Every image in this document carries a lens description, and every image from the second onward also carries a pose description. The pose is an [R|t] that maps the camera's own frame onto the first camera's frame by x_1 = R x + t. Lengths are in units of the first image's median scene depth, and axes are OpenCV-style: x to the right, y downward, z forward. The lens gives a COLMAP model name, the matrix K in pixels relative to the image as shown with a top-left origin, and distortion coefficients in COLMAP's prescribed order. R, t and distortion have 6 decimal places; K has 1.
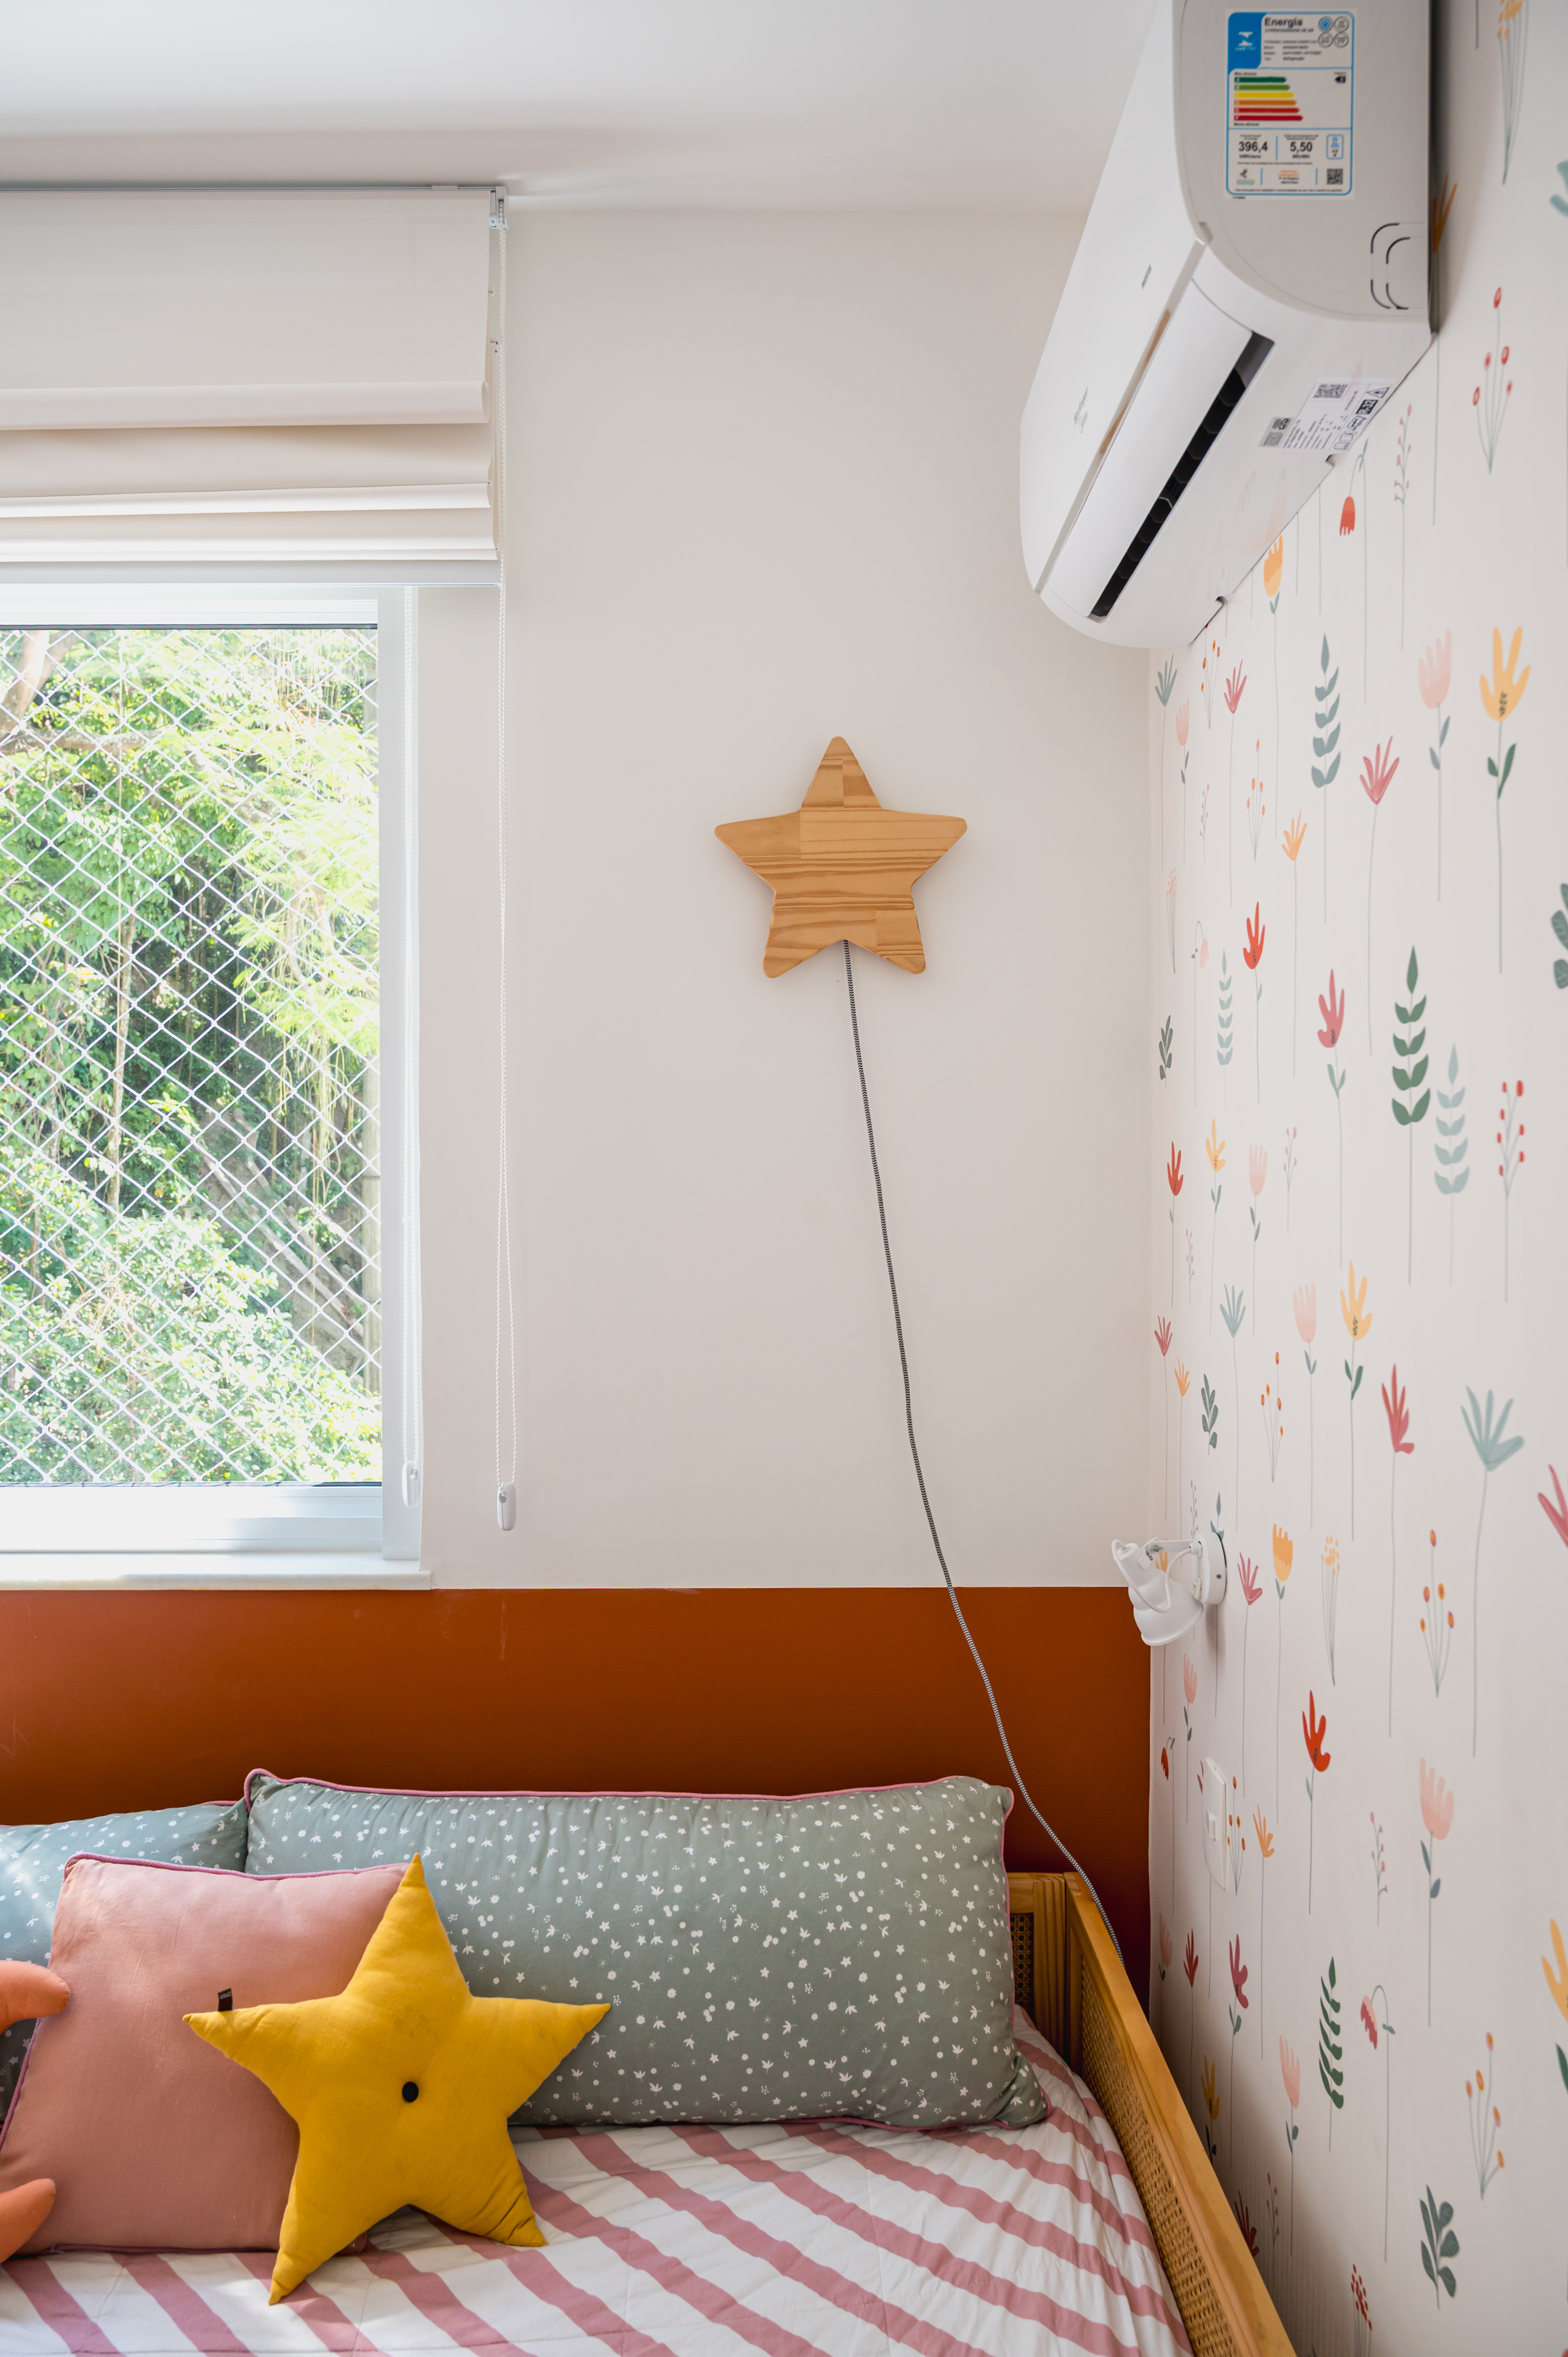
lens RADIAL K [[1568.5, 0, 783.7], [0, 1568.5, 1176.4], [0, 0, 1]] dist [-0.006648, 0.003258]
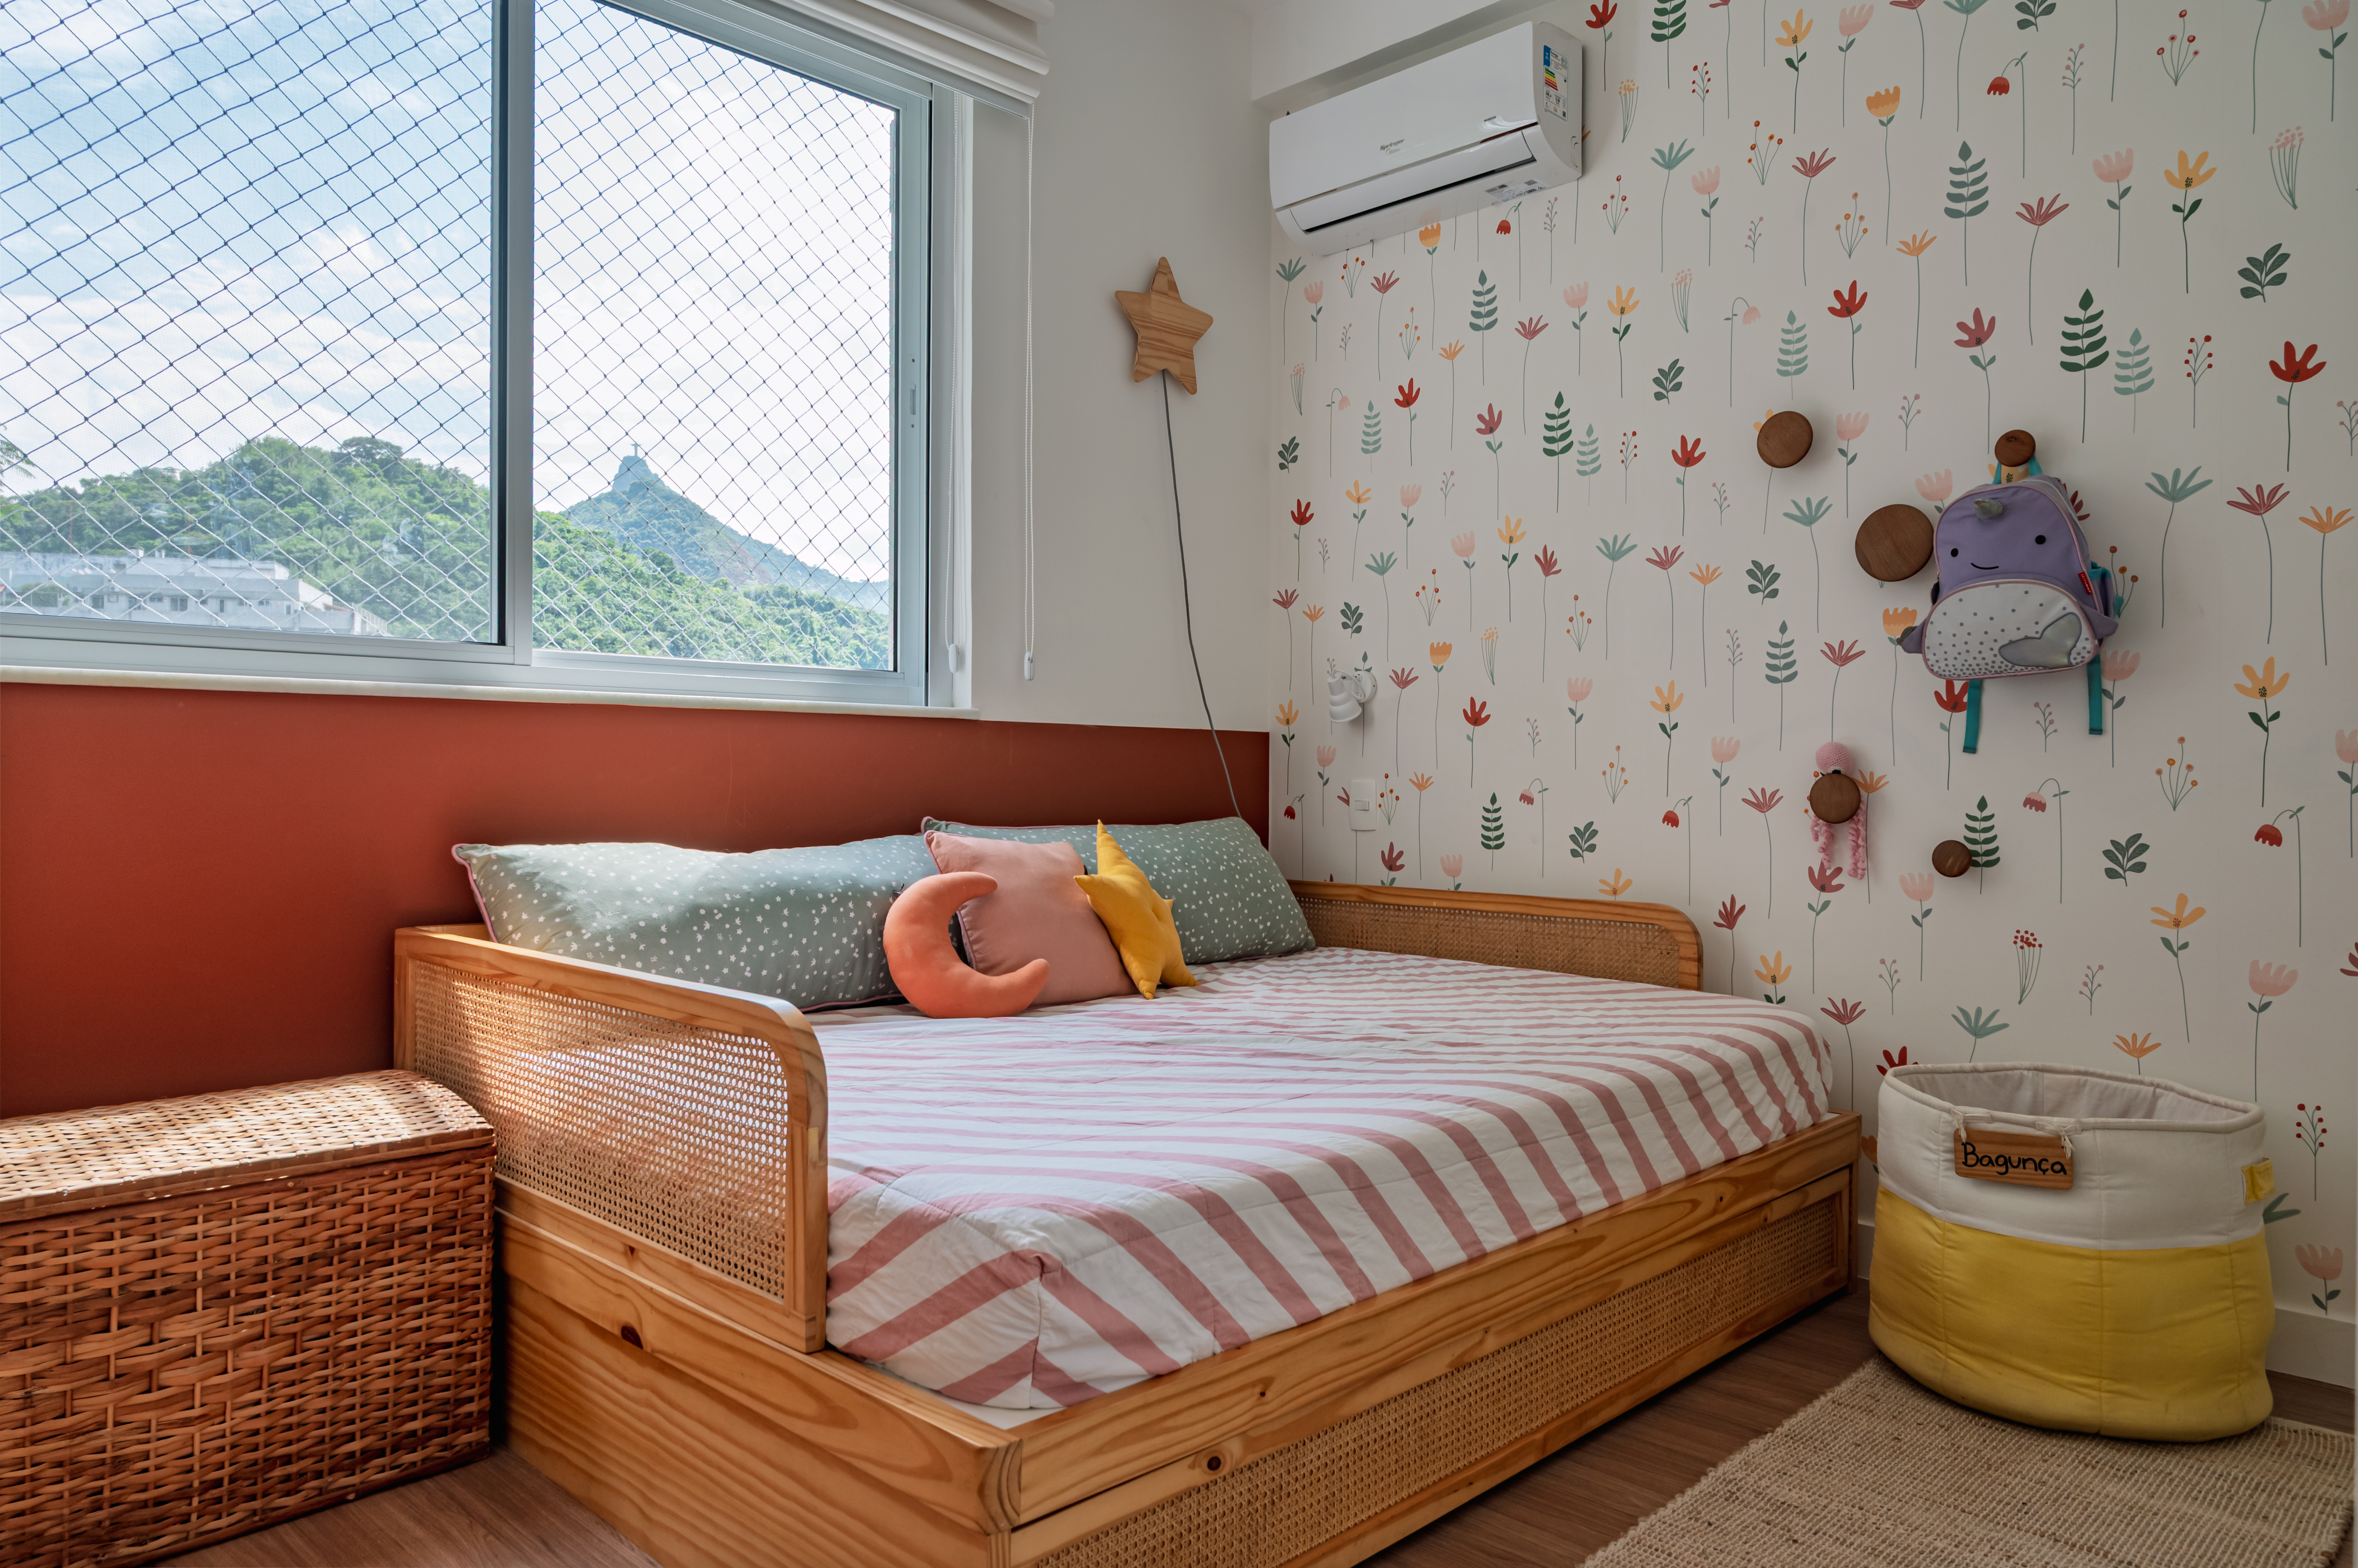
lens RADIAL K [[1569.1, 0, 1160.5], [0, 1569.1, 779.7], [0, 0, 1]] dist [-0.006648, 0.003258]
pose [[0.715685, 0.001310, 0.698422, -1.462541], [0.001330, 0.999994, -0.003238, 0.392931], [-0.698422, 0.003246, 0.715679, -0.354440]]
